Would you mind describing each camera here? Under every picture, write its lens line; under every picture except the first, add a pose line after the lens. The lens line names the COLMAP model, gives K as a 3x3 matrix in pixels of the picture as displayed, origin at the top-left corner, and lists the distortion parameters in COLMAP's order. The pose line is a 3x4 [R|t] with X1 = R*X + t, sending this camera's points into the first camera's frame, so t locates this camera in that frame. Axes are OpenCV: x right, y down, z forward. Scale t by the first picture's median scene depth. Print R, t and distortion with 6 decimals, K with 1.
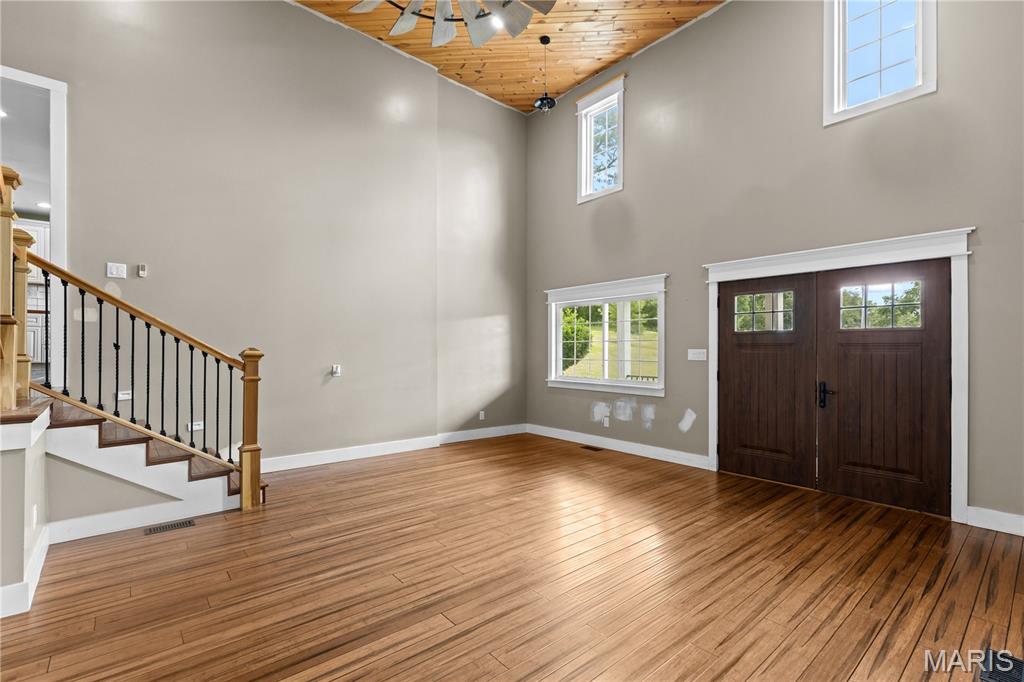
lens RADIAL K [[464.3, 0, 522.9], [0, 464.3, 354.7], [0, 0, 1]] dist [-0.001749, -0.000431]
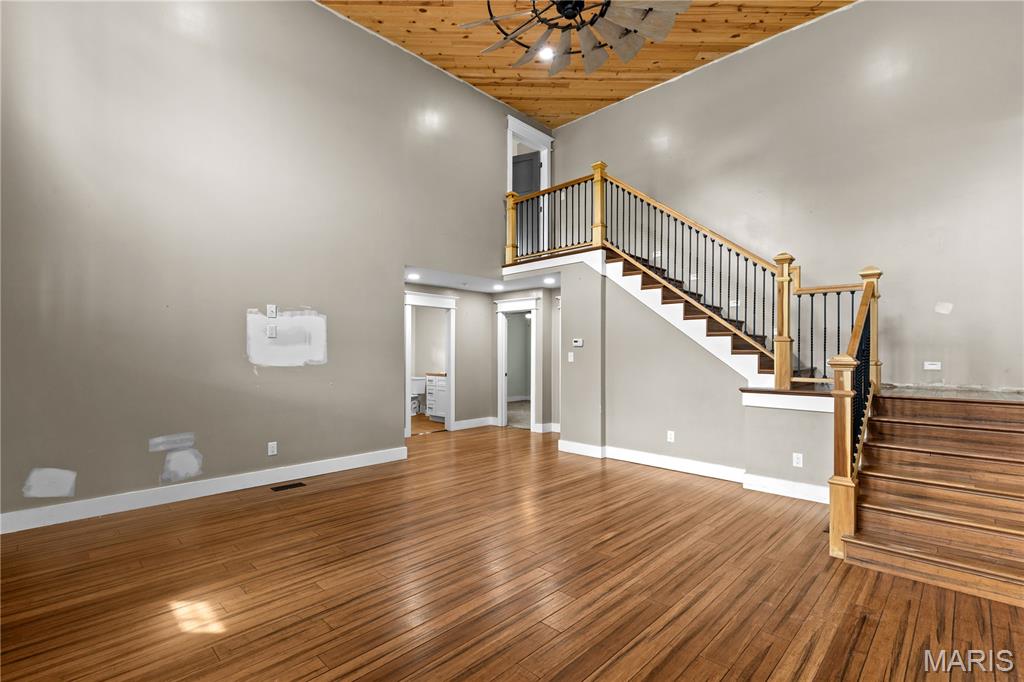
lens RADIAL K [[464.3, 0, 513.7], [0, 464.3, 349.6], [0, 0, 1]] dist [-0.001749, -0.000431]
pose [[-0.996897, -0.007640, -0.078344, 0.032491], [-0.007843, 0.999967, 0.002277, -0.017420], [0.078324, 0.002885, -0.996924, 1.608305]]
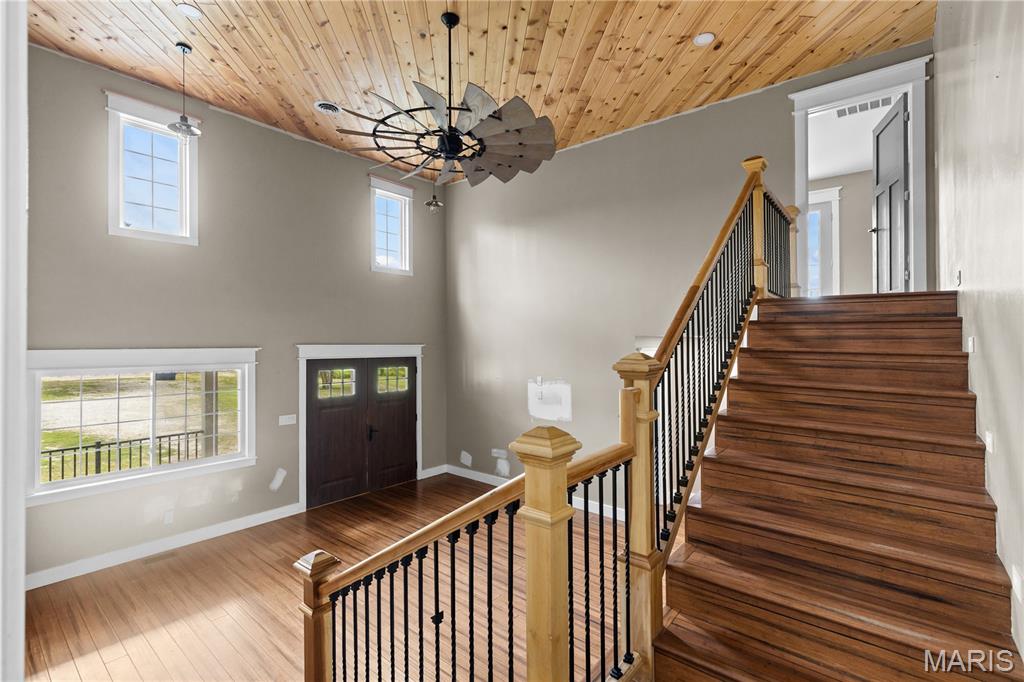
lens RADIAL K [[464.3, 0, 513.9], [0, 464.3, 336.6], [0, 0, 1]] dist [-0.001749, -0.000431]
pose [[-0.159255, 0.001306, 0.987237, -1.104369], [0.002255, 0.999997, -0.000959, -0.262969], [-0.987235, 0.002073, -0.159257, 0.788635]]
